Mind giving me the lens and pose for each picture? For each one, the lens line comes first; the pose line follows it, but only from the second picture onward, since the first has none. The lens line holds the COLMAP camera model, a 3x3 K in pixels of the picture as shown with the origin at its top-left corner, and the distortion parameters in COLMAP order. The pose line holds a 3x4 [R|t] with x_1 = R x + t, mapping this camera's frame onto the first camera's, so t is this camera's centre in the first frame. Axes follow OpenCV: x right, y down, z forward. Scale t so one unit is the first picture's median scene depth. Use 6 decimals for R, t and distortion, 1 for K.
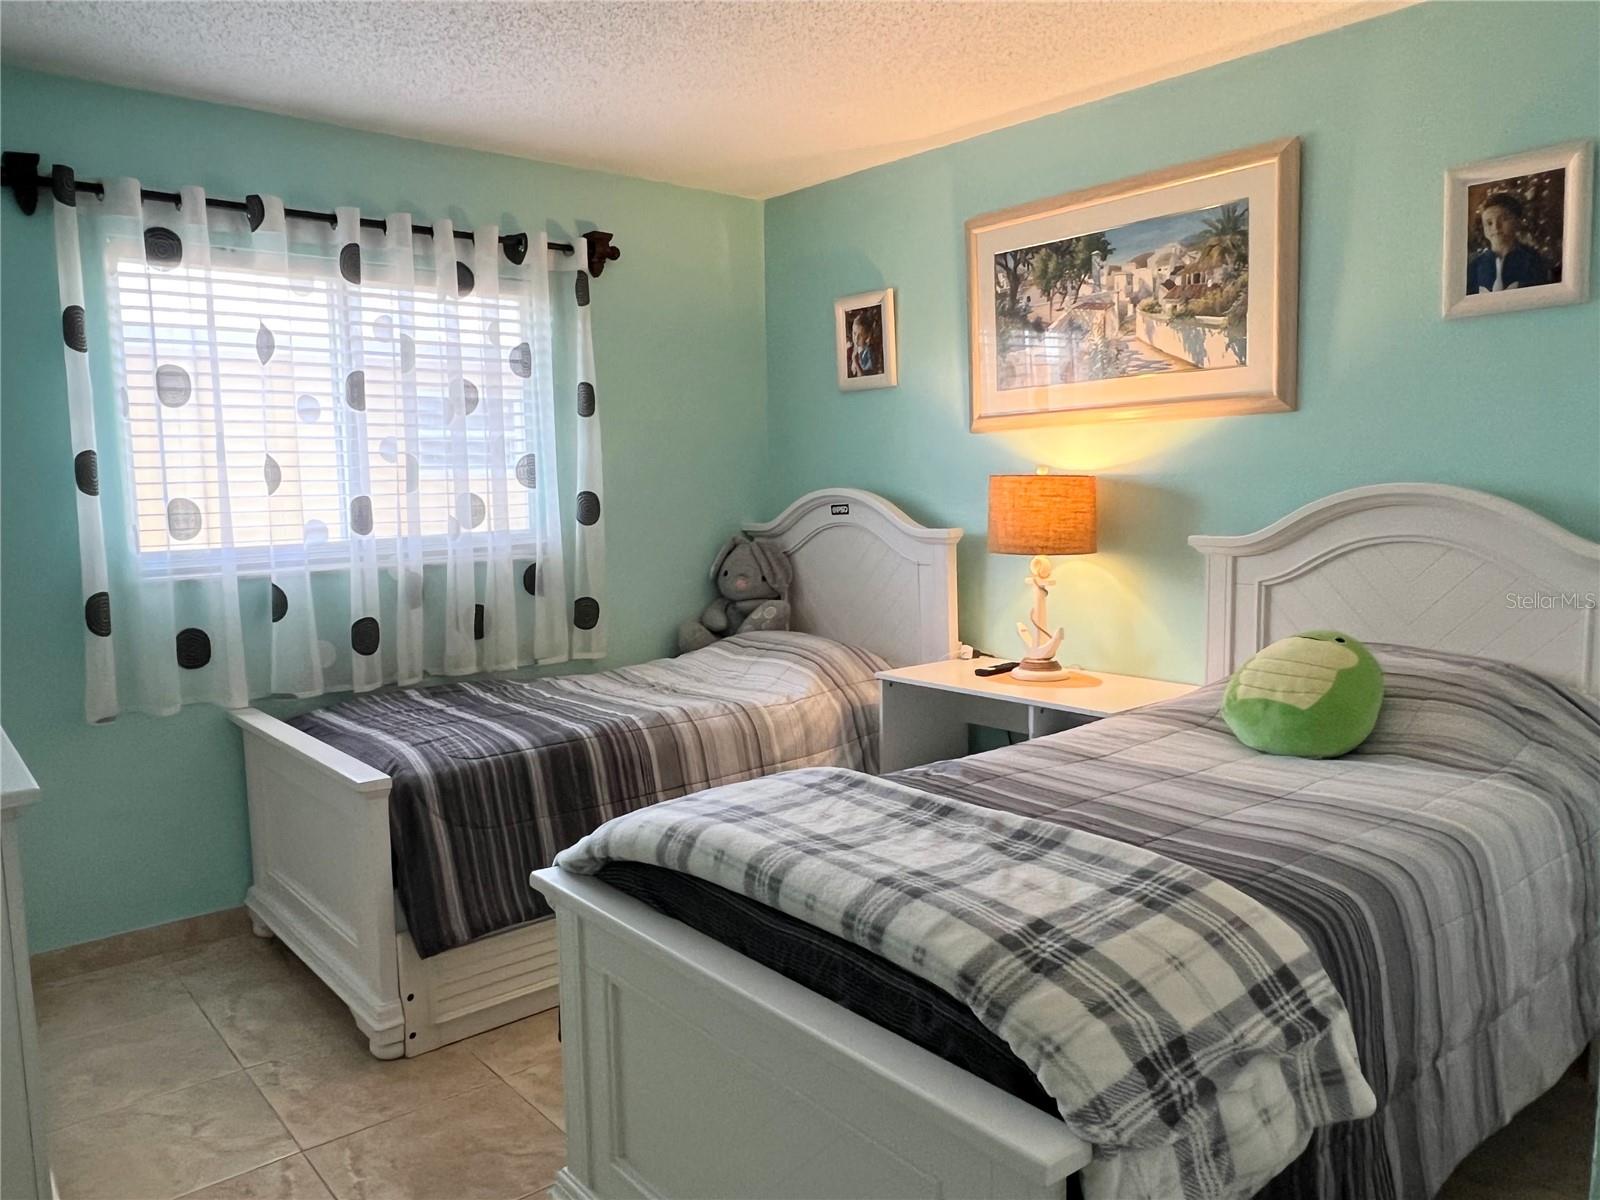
lens RADIAL K [[1149.4, 0, 798.0], [0, 1149.4, 595.6], [0, 0, 1]] dist [0.002146, -0.000314]
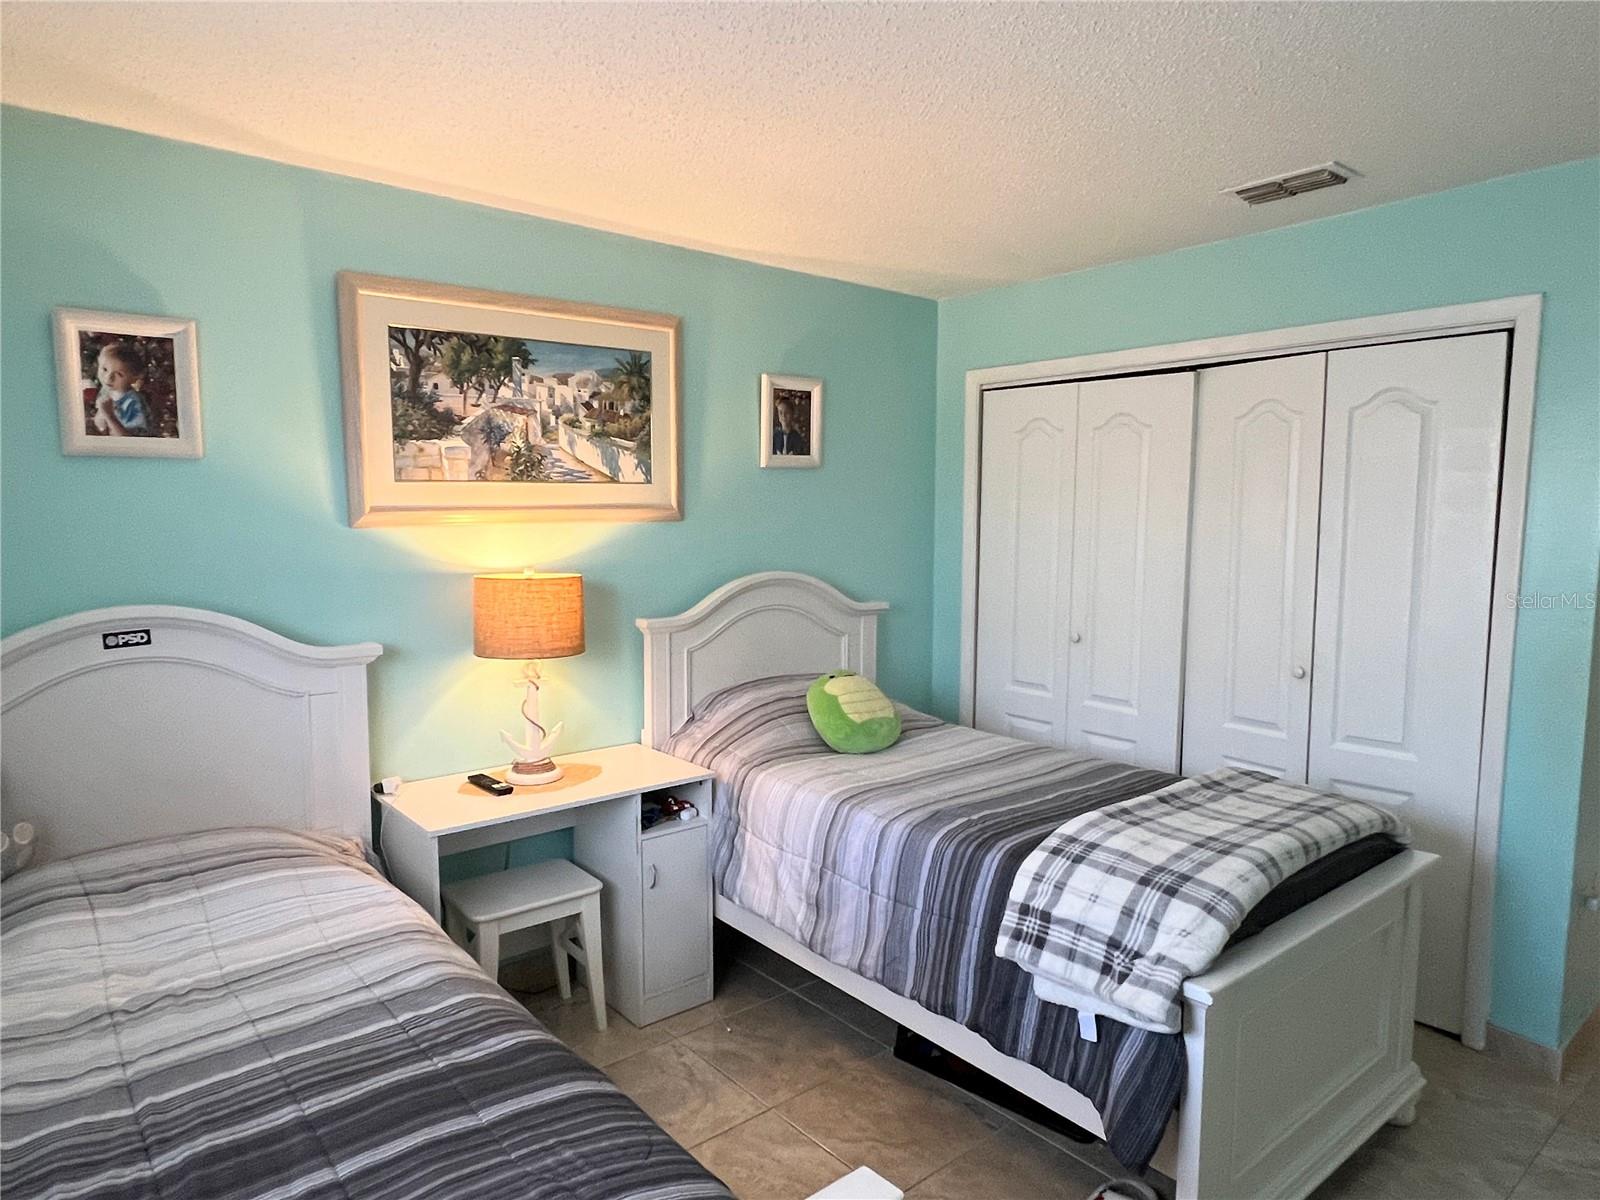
lens RADIAL K [[978.3, 0, 795.8], [0, 978.3, 603.9], [0, 0, 1]] dist [0.001631, 0.000235]
pose [[0.016632, -0.078946, 0.996740, -0.646533], [0.099897, 0.992021, 0.076905, -0.126307], [-0.994859, 0.098292, 0.024386, 0.773738]]
